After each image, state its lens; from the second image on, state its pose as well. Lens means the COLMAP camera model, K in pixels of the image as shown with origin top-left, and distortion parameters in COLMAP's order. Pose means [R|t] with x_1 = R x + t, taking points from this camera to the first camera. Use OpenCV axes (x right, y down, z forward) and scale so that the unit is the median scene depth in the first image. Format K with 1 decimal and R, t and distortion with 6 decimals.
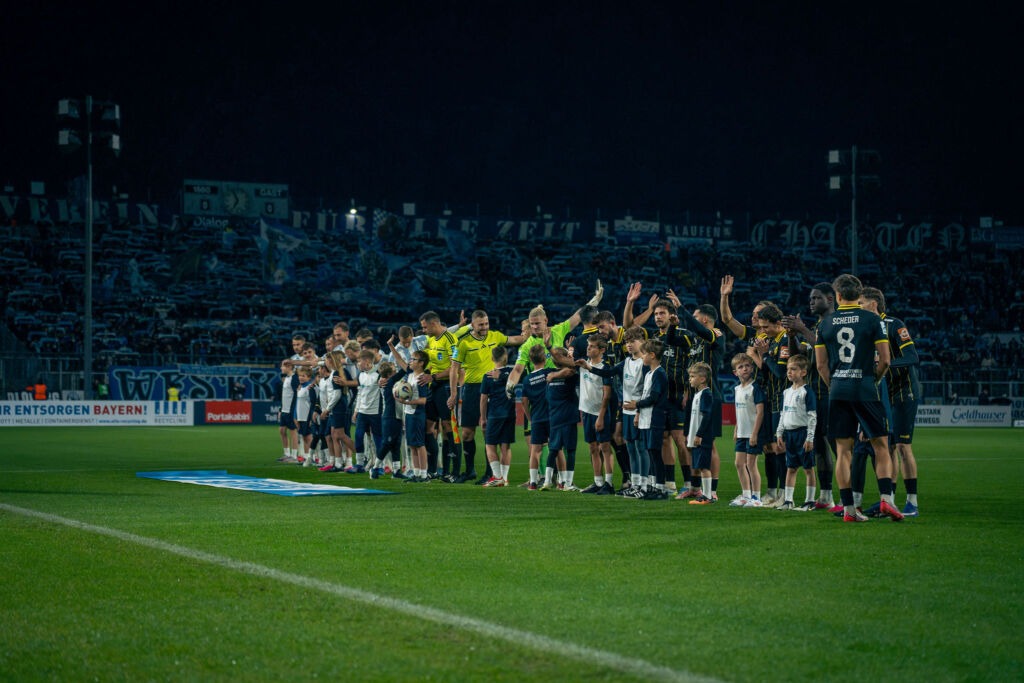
lens RADIAL K [[1751.8, 0, 512.0], [0, 1751.8, 341.5], [0, 0, 1]] dist [0.131397, -0.131404]
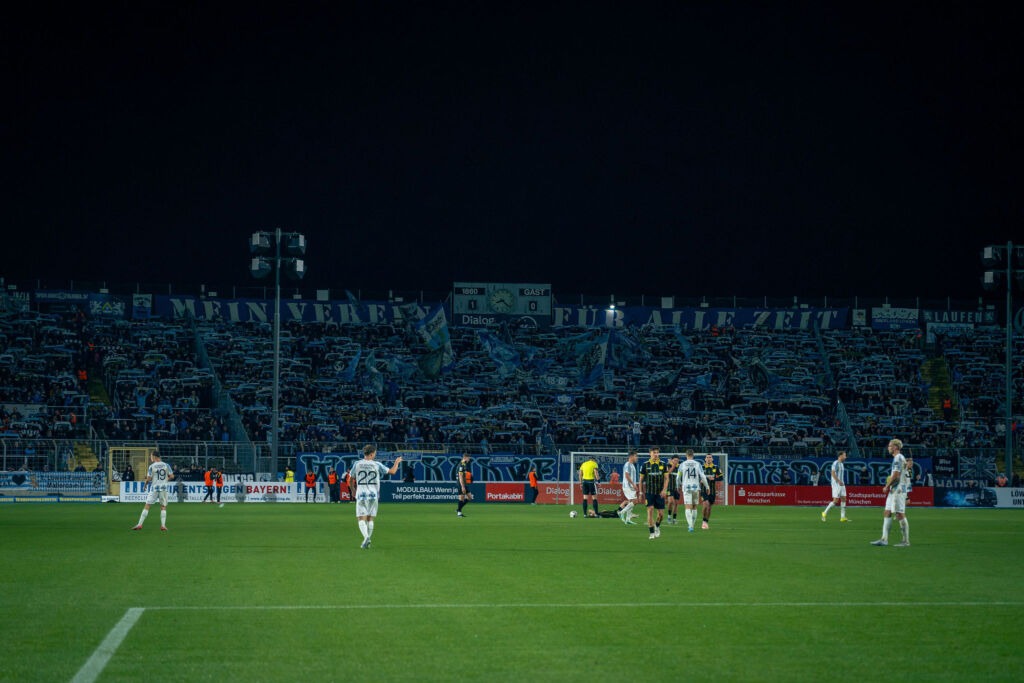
lens RADIAL K [[1751.8, 0, 512.0], [0, 1751.8, 341.5], [0, 0, 1]] dist [0.131397, -0.131404]
pose [[0.972820, -0.017434, -0.230904, 0.103688], [0.006774, 0.998877, -0.046882, -0.002380], [0.231463, 0.044044, 0.971846, -0.068677]]
